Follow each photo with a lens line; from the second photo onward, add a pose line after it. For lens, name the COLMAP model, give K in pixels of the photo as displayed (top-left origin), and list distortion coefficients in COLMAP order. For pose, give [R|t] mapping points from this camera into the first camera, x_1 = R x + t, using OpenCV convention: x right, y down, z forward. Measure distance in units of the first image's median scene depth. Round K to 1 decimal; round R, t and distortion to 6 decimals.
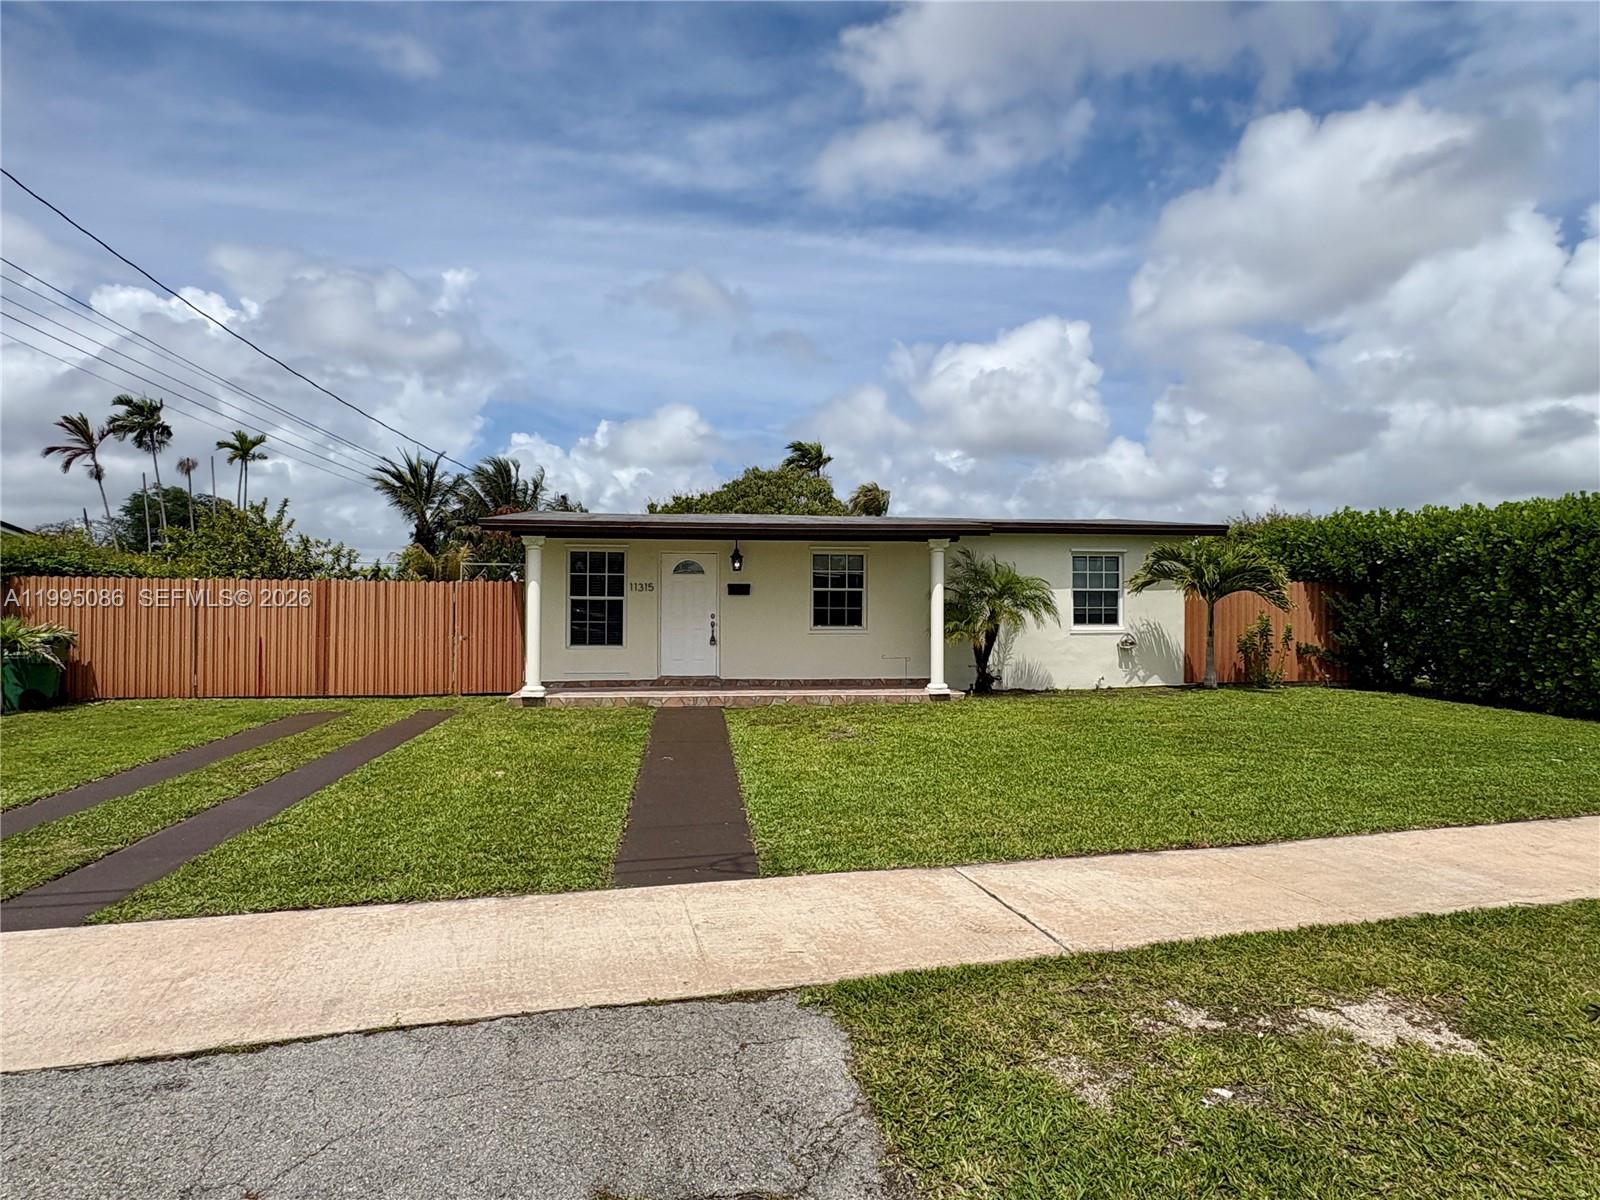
lens RADIAL K [[911.0, 0, 806.5], [0, 911.0, 603.6], [0, 0, 1]] dist [-0.016052, -0.000459]
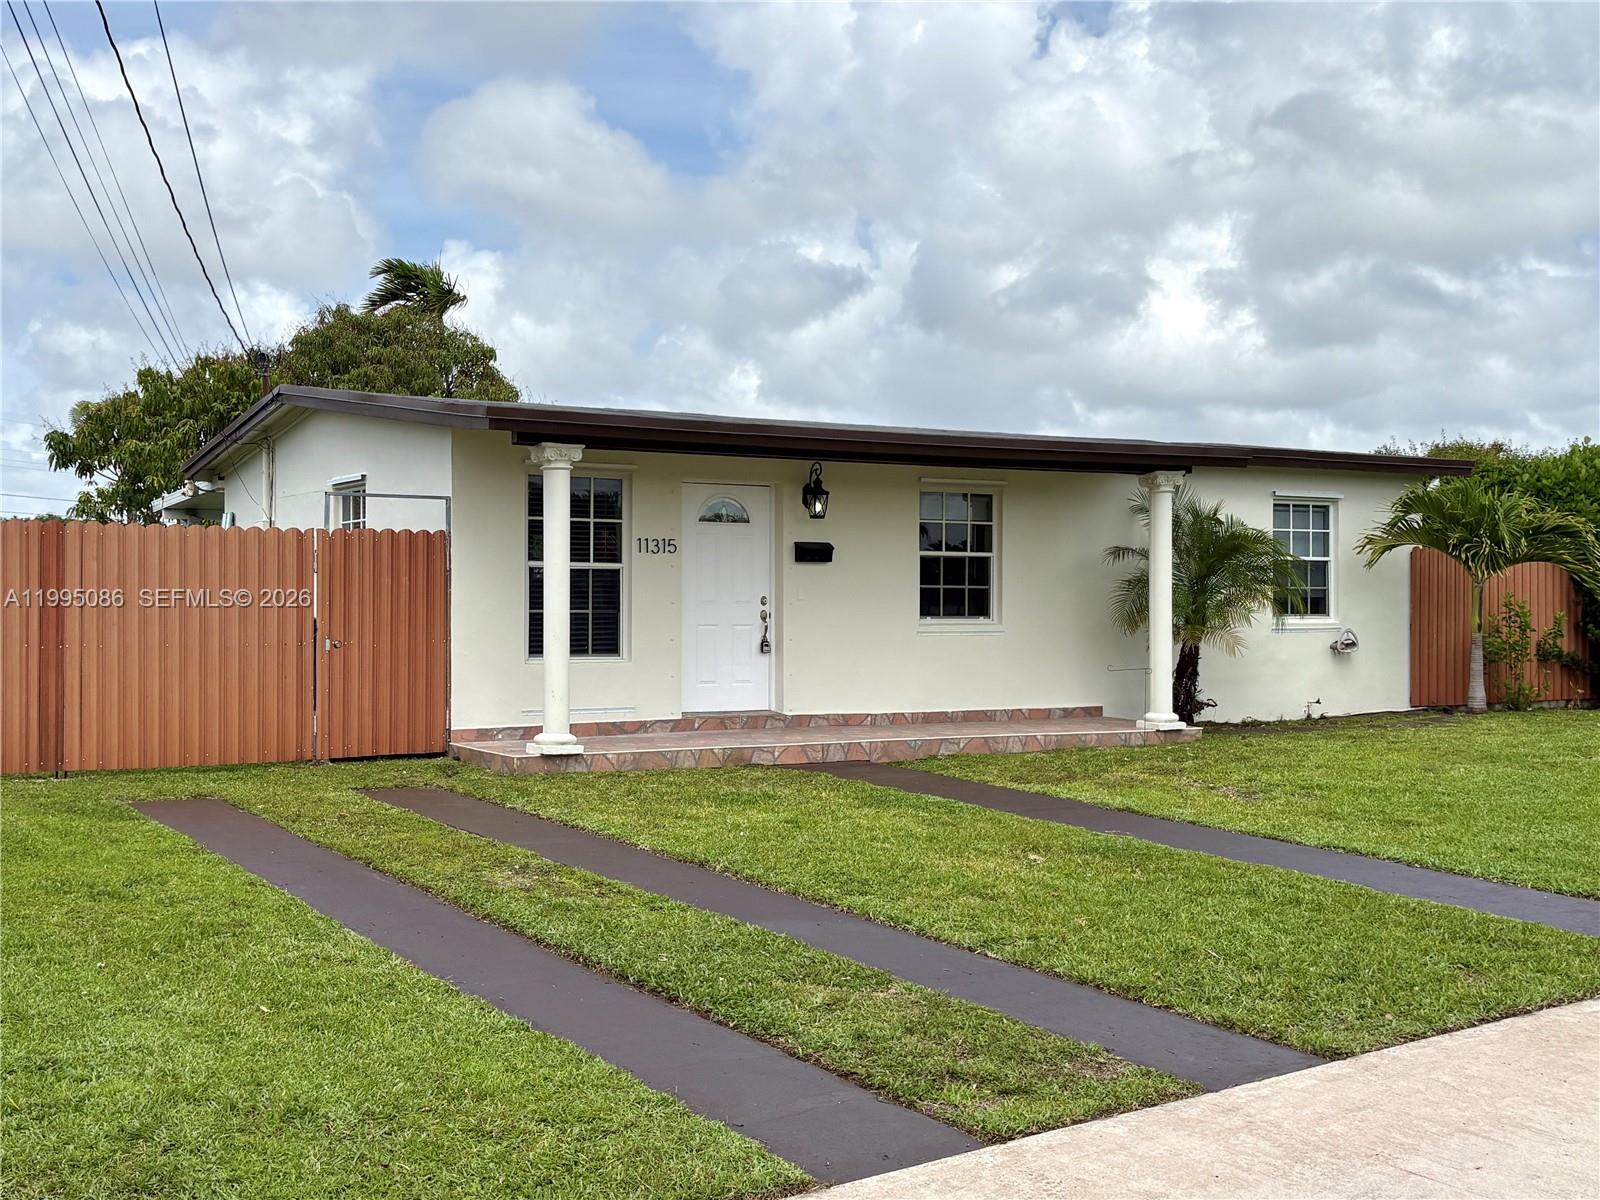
lens RADIAL K [[1797.2, 0, 807.0], [0, 1797.2, 598.9], [0, 0, 1]] dist [0.104604, 0.000000]
pose [[0.920228, 0.000375, 0.391382, -0.500101], [-0.002415, 0.999986, 0.004720, 0.007764], [-0.391375, -0.005289, 0.920216, 0.000031]]
